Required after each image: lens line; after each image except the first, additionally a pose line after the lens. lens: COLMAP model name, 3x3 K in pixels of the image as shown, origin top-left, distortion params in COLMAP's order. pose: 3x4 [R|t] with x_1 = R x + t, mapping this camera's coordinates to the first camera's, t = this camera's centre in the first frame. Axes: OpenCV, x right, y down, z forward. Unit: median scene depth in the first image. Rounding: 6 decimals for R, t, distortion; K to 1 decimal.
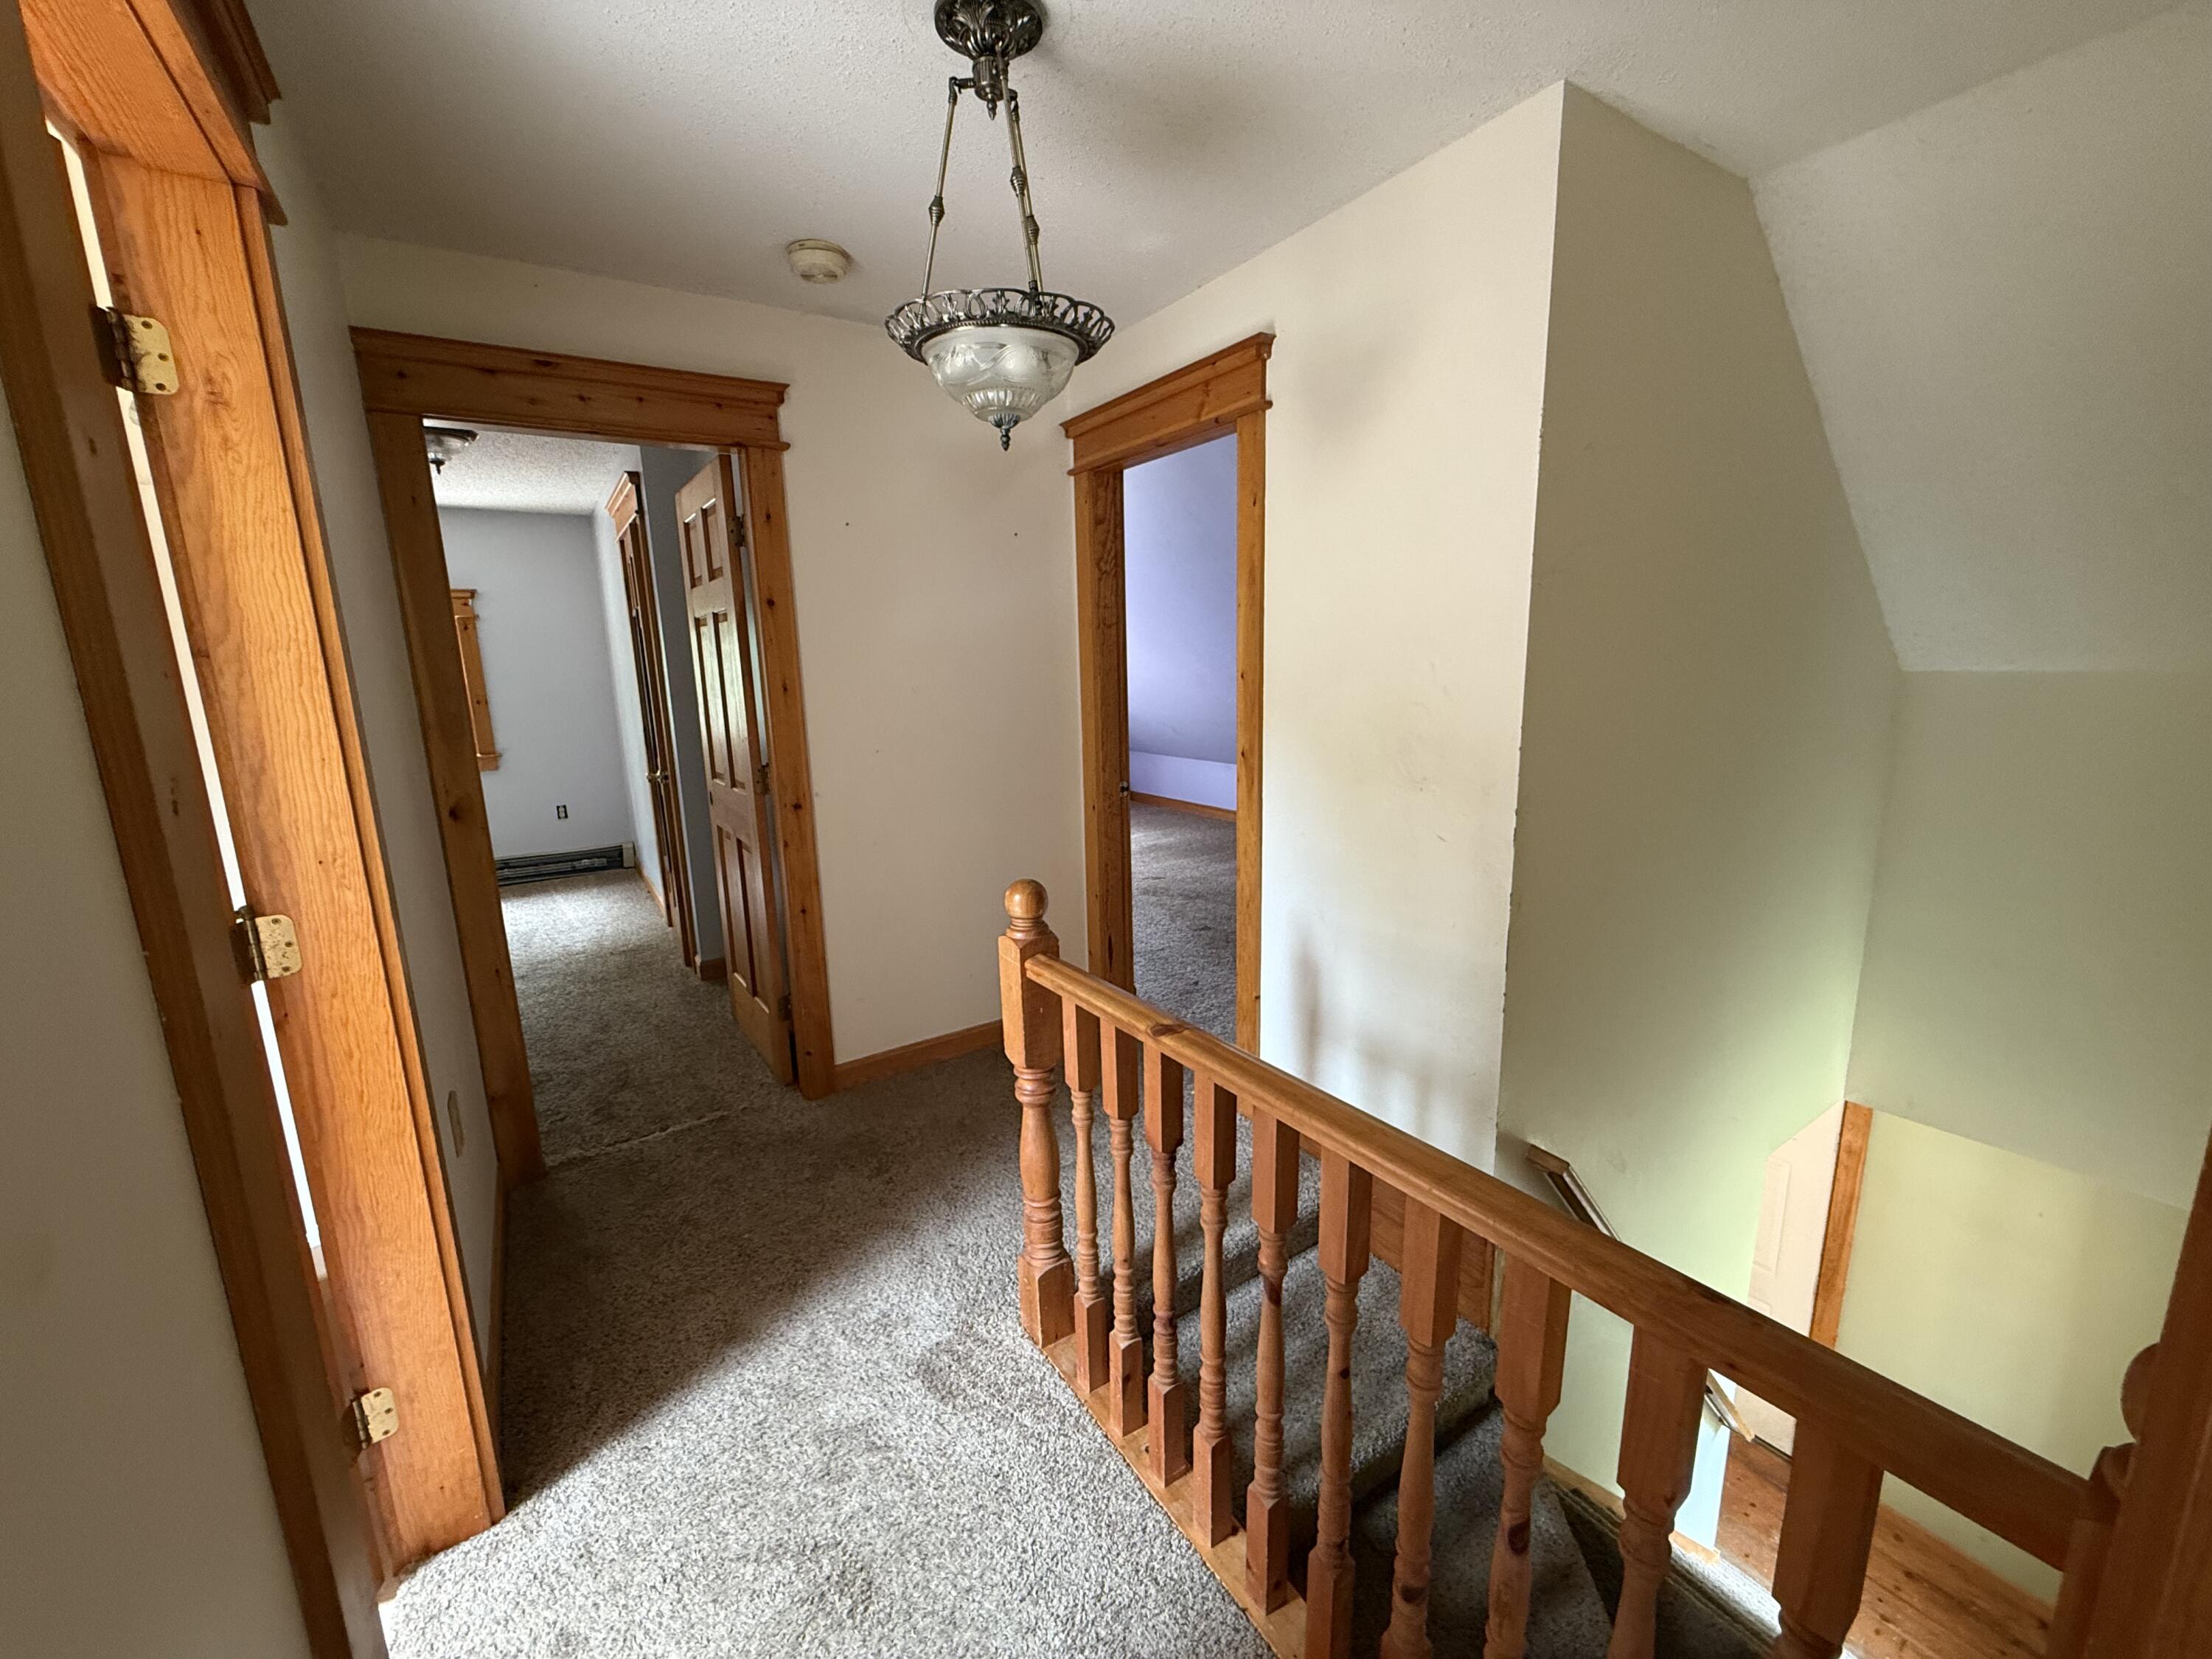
lens RADIAL K [[880.0, 0, 1105.6], [0, 880.0, 828.7], [0, 0, 1]] dist [-0.001897, 0.000348]
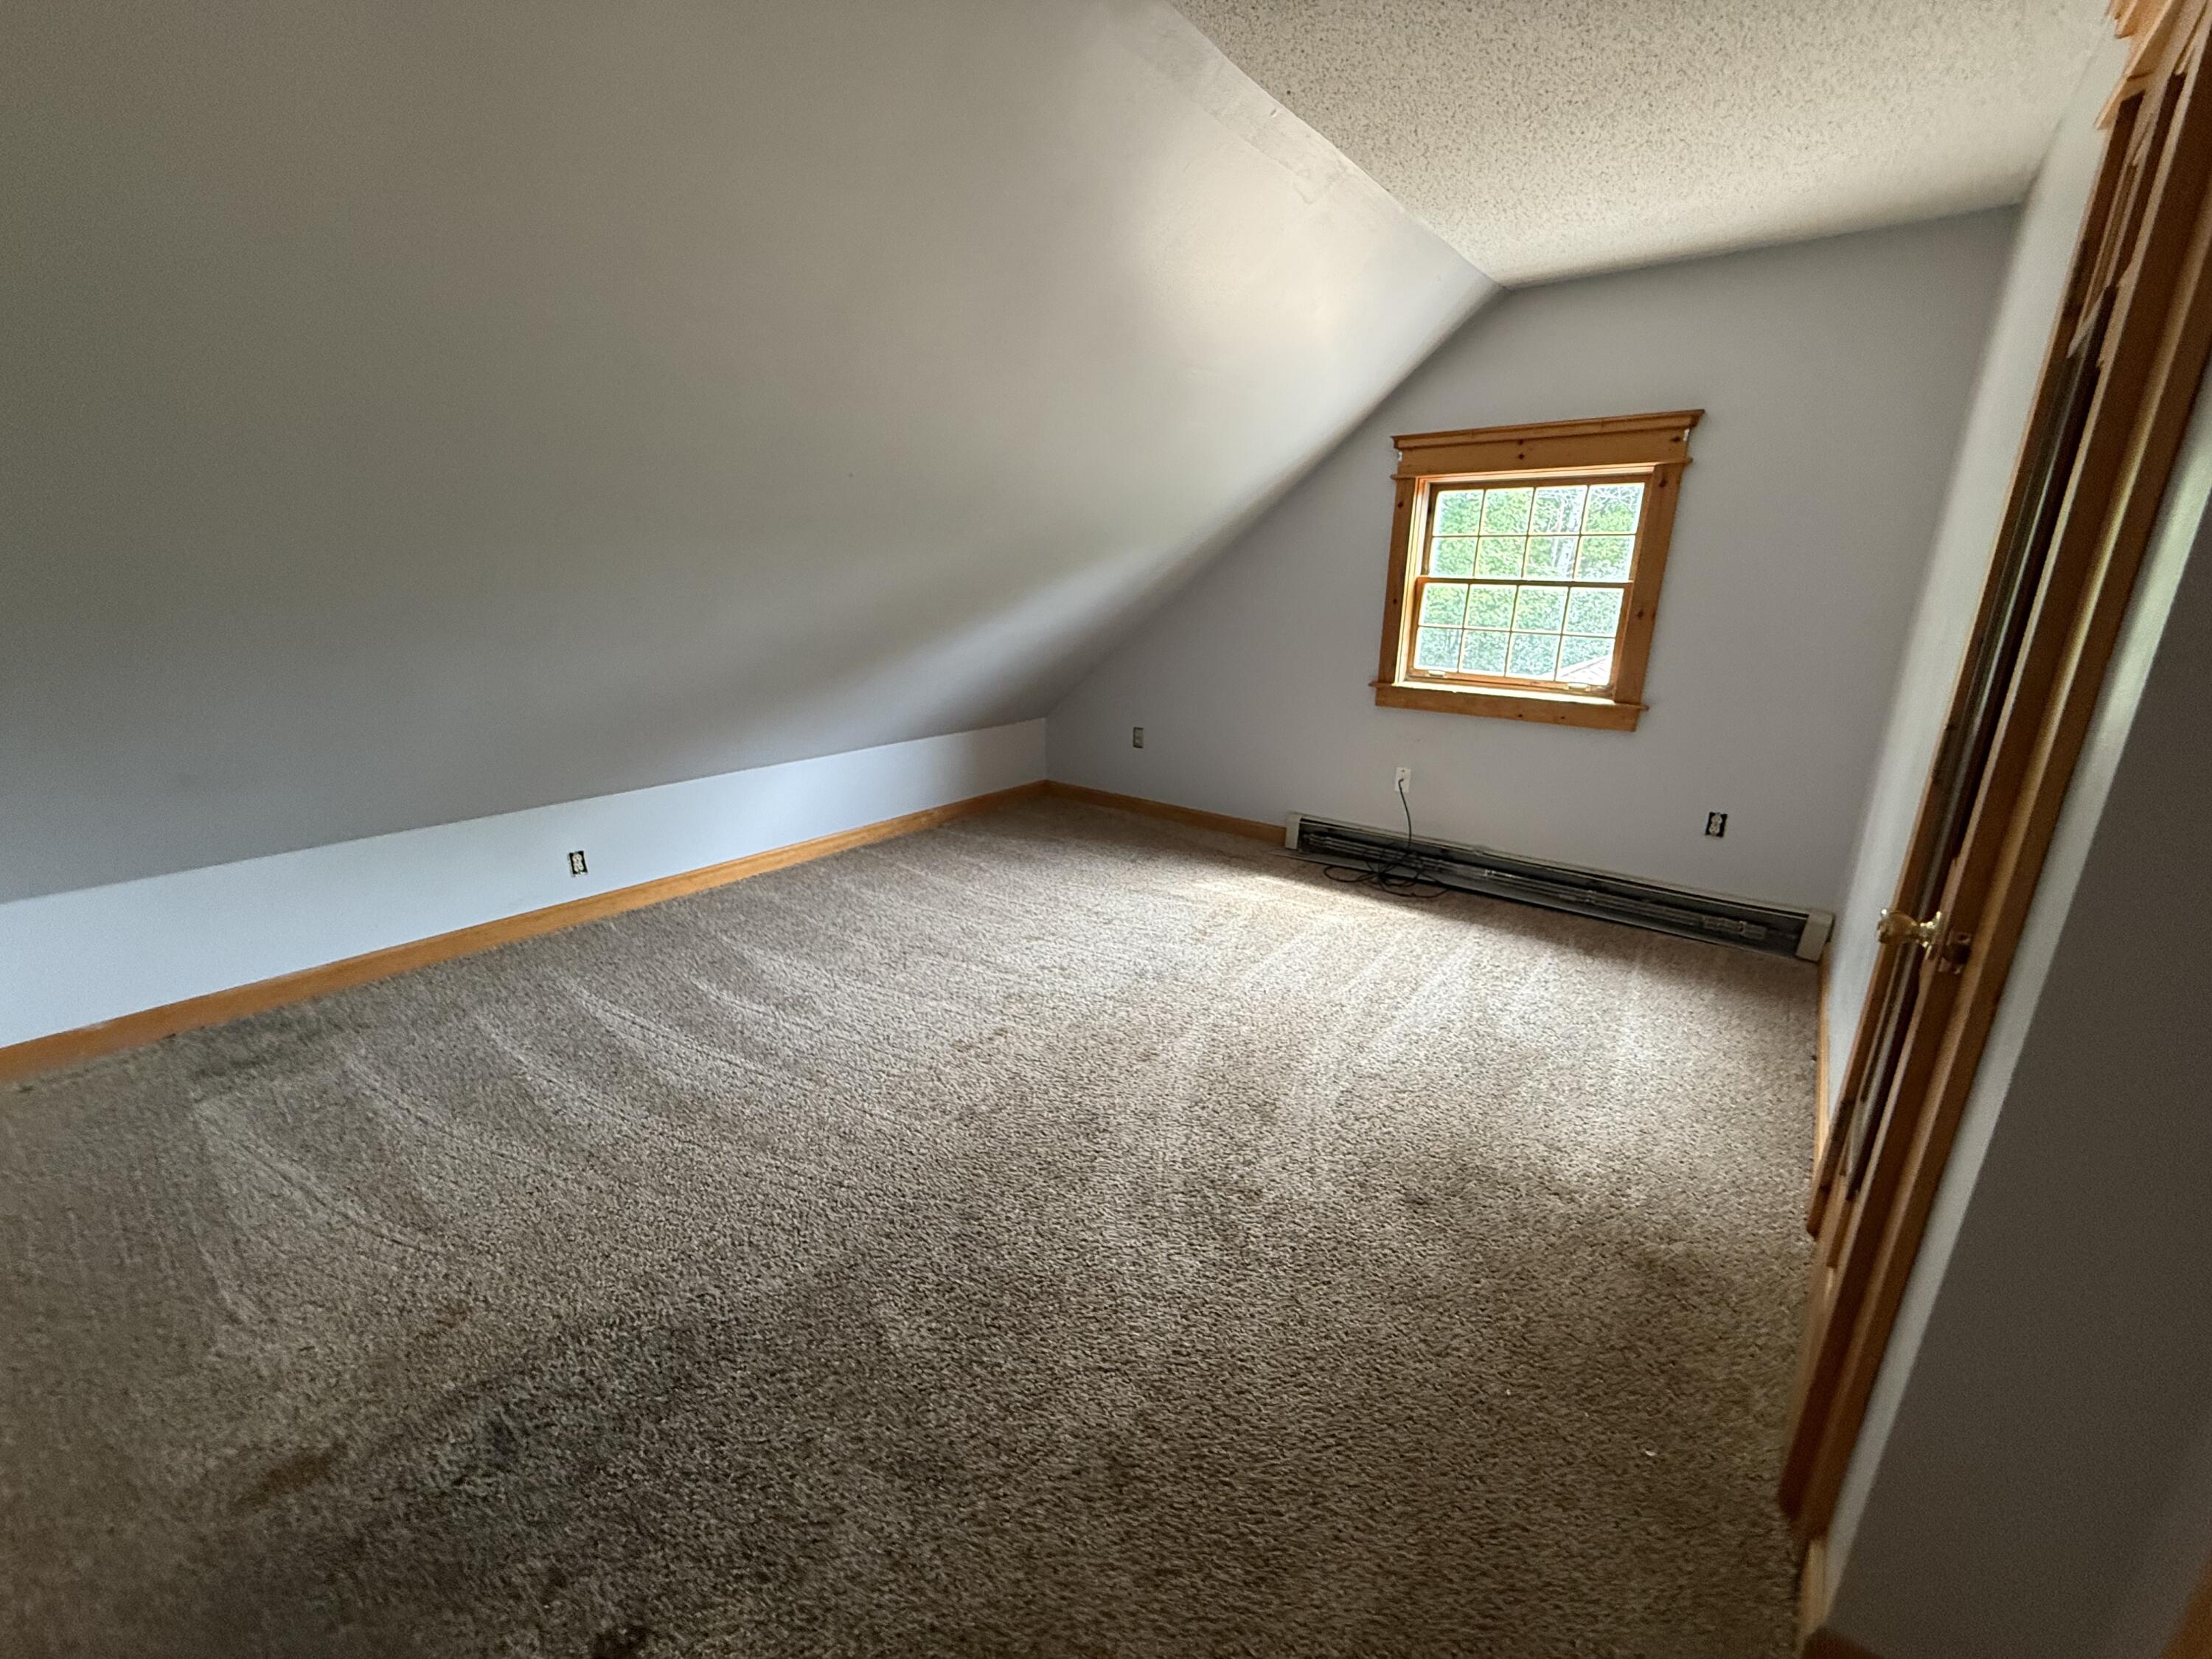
lens RADIAL K [[880.0, 0, 1107.0], [0, 880.0, 827.2], [0, 0, 1]] dist [-0.001897, 0.000348]
pose [[0.313631, 0.290092, -0.904147, -0.278135], [-0.204603, 0.950469, 0.233981, -0.080930], [0.927239, 0.111608, 0.357450, 0.524314]]
